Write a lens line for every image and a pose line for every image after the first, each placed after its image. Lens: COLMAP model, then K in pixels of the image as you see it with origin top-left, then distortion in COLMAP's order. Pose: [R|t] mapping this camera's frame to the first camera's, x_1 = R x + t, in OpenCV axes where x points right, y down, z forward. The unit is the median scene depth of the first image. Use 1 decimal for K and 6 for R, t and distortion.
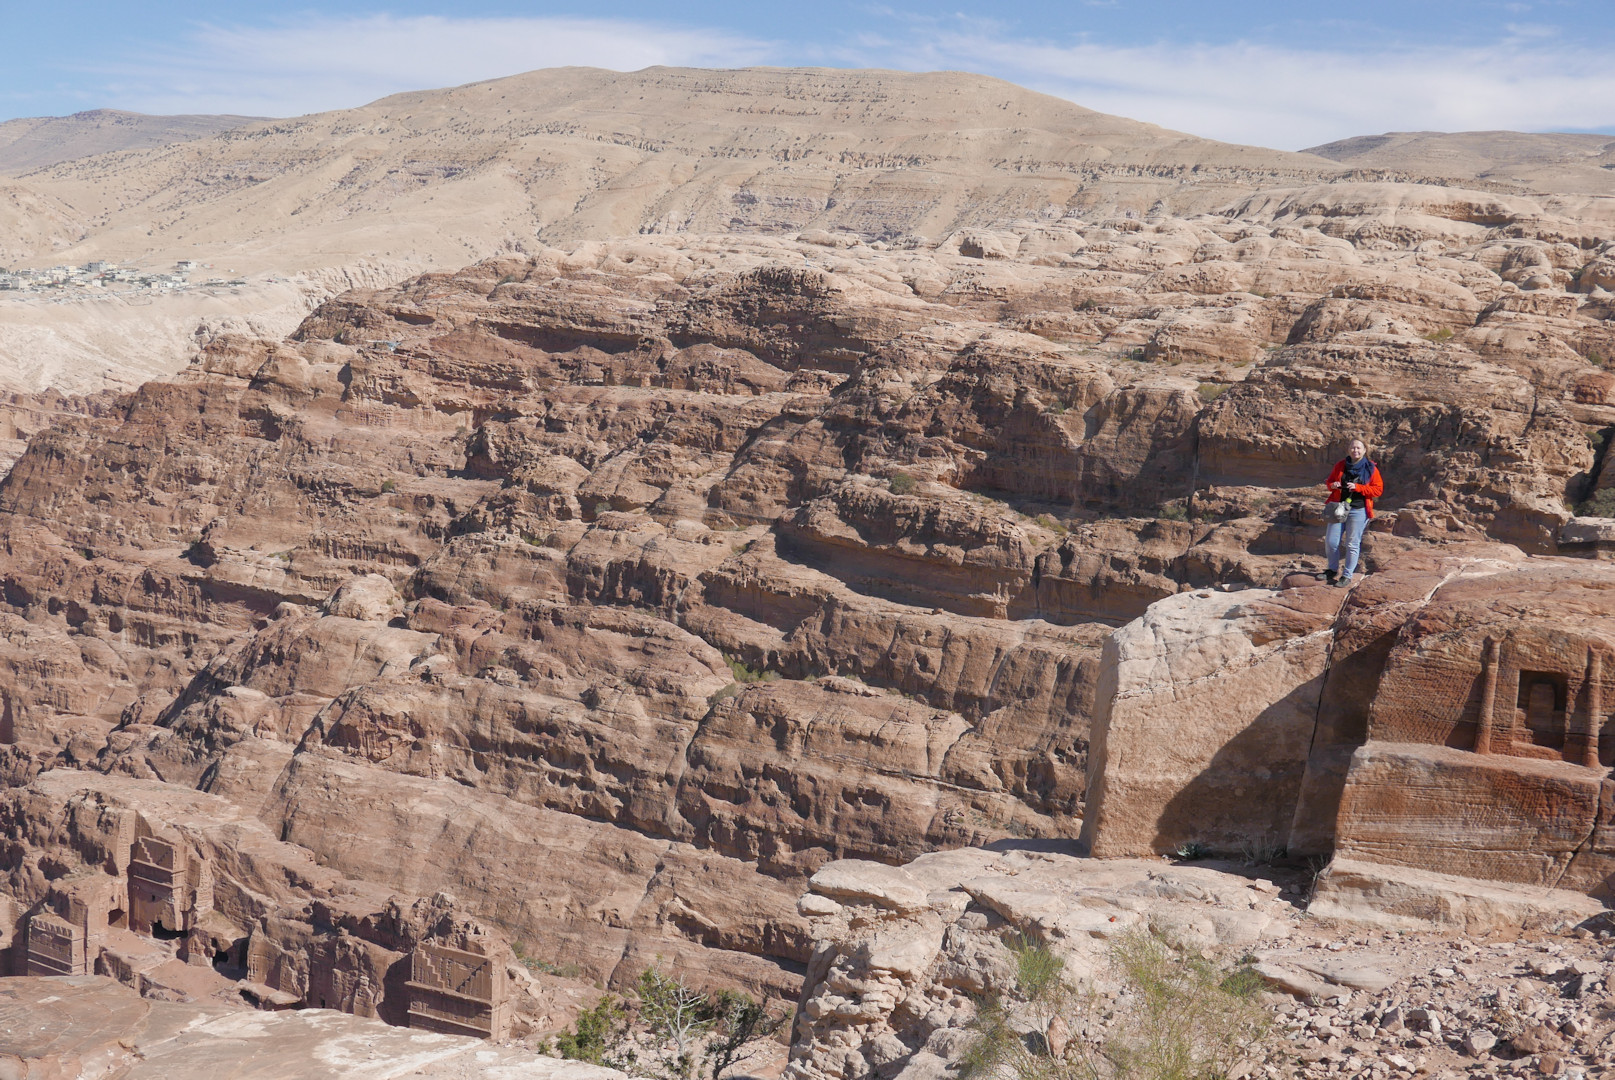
lens RADIAL K [[2248.0, 0, 808.8], [0, 2248.0, 541.3], [0, 0, 1]] dist [-0.017385, 0.000000]
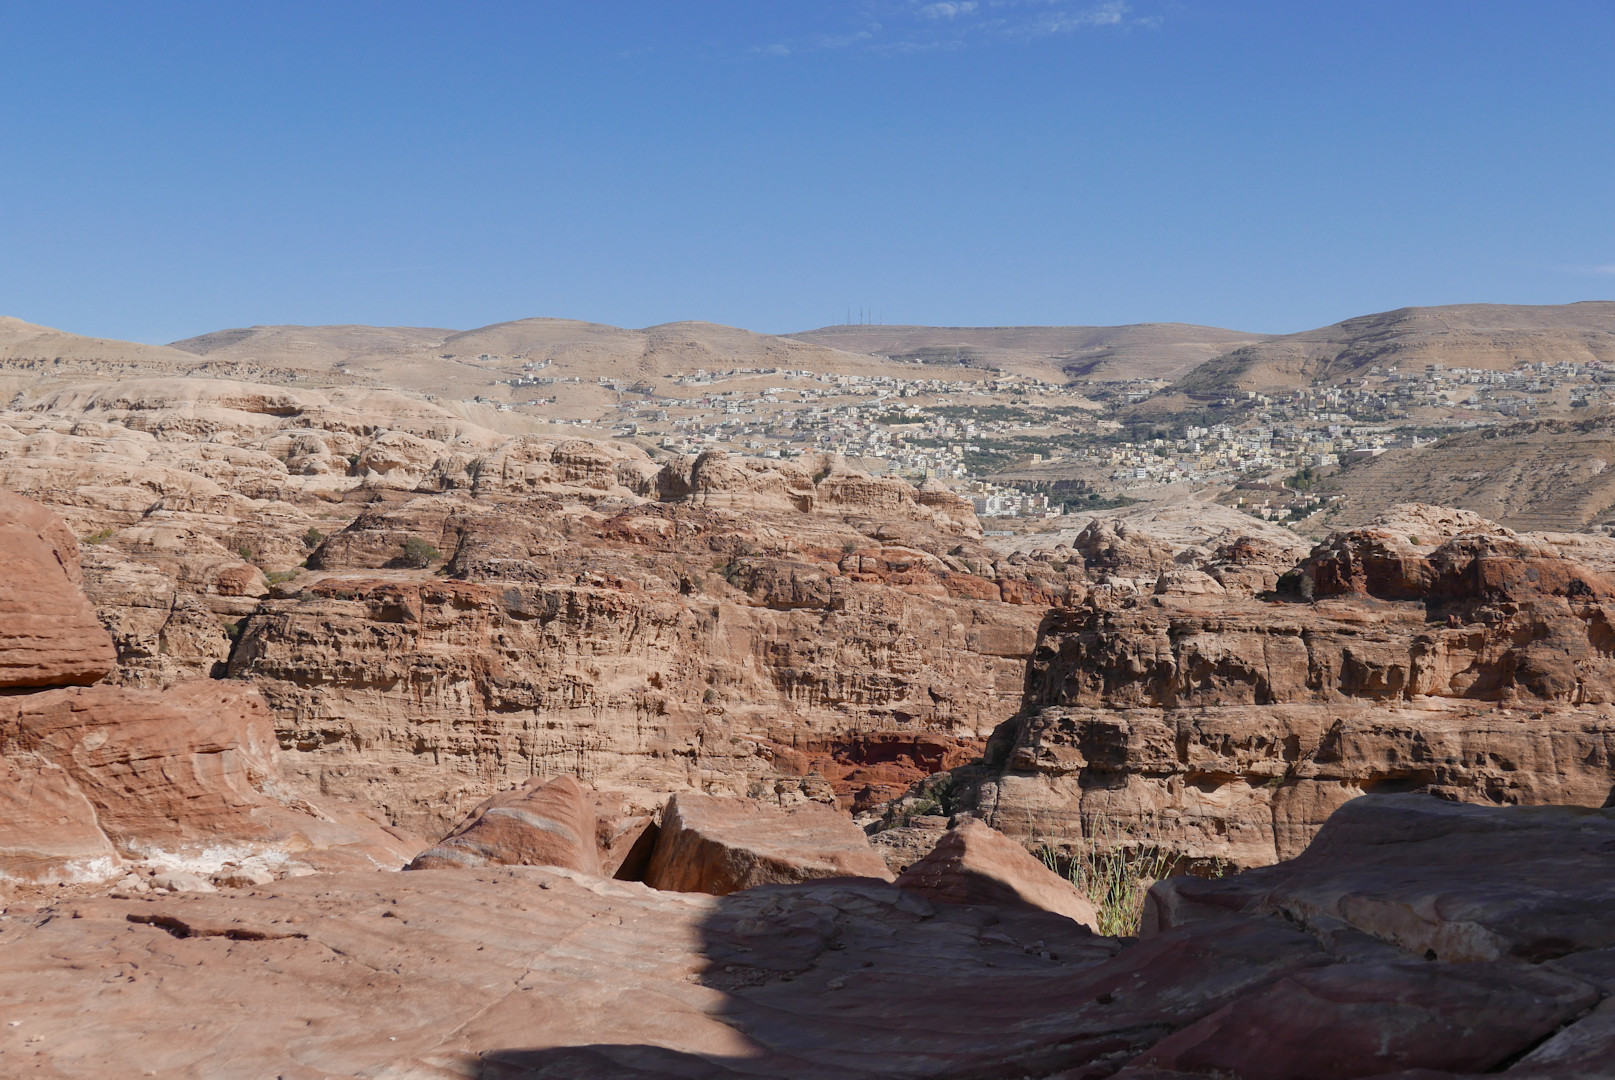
lens RADIAL K [[2089.1, 0, 801.6], [0, 2089.1, 545.5], [0, 0, 1]] dist [0.016530, 0.000000]
pose [[0.881856, -0.047867, 0.469083, 0.106258], [0.082602, 0.995133, -0.053741, -0.007938], [-0.464228, 0.086139, 0.881517, -0.006323]]
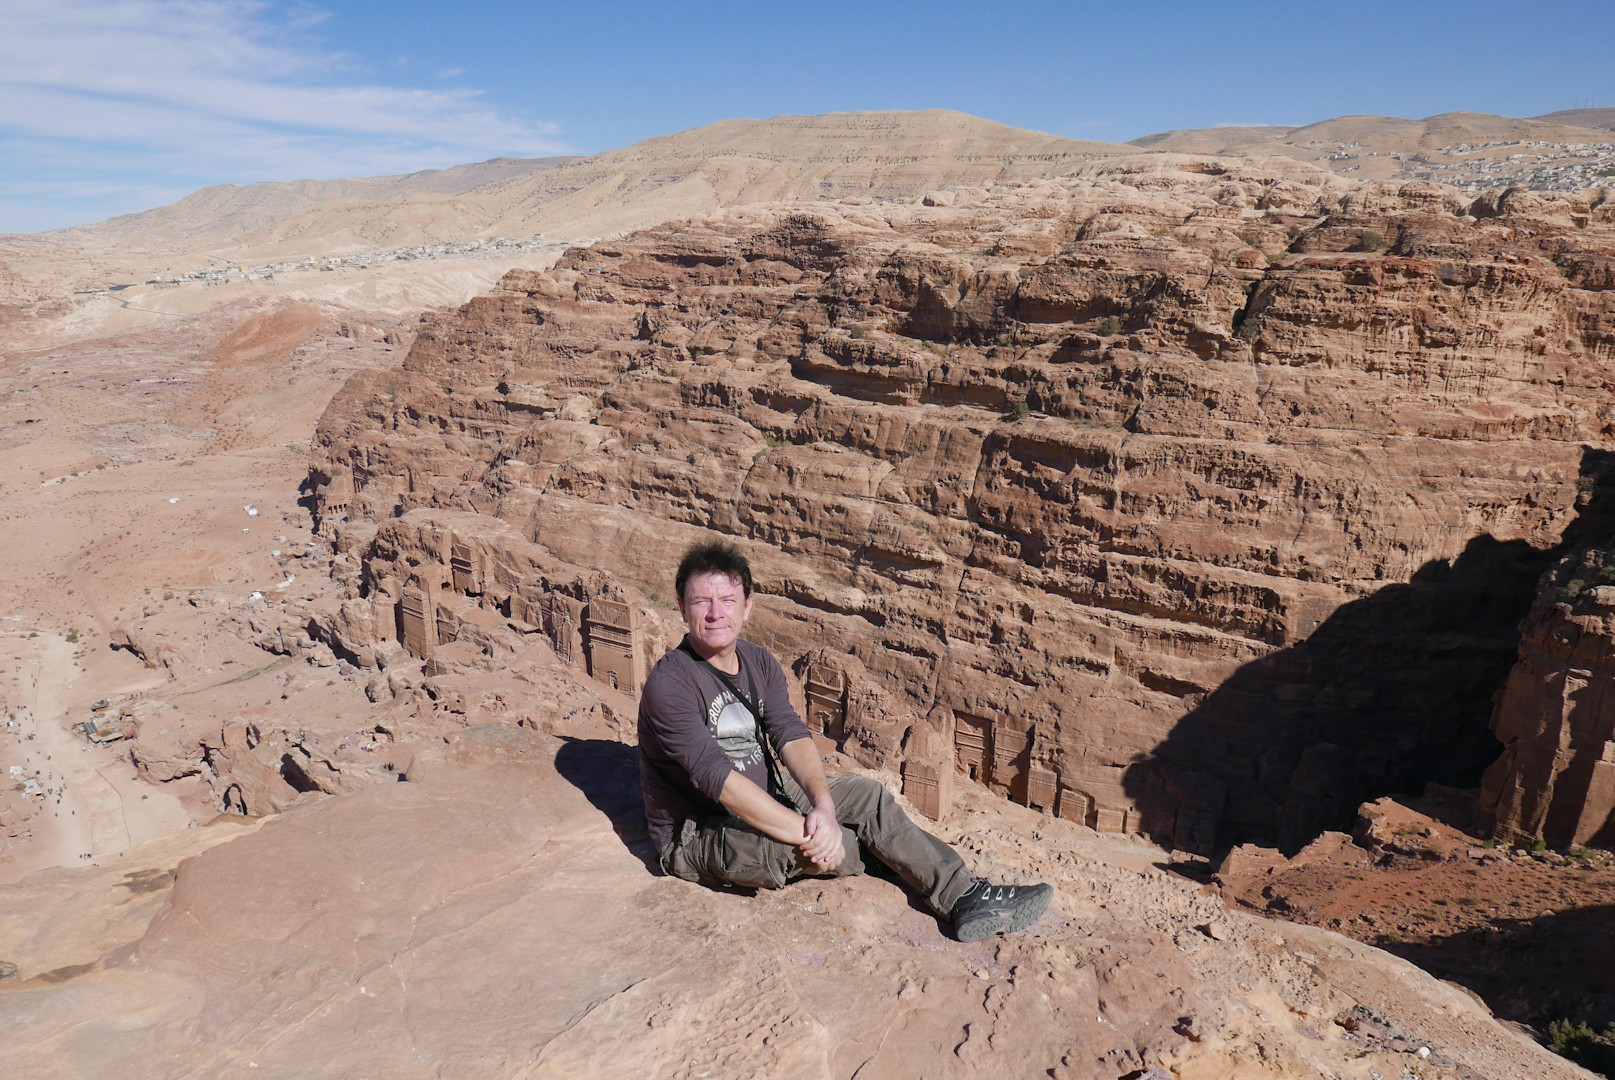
lens RADIAL K [[1126.9, 0, 812.1], [0, 1126.9, 540.7], [0, 0, 1]] dist [-0.046610, 0.028913]
pose [[0.997401, -0.035177, -0.062881, 0.054977], [0.044454, 0.987252, 0.152828, -0.000513], [0.056704, -0.155226, 0.986250, 0.088810]]
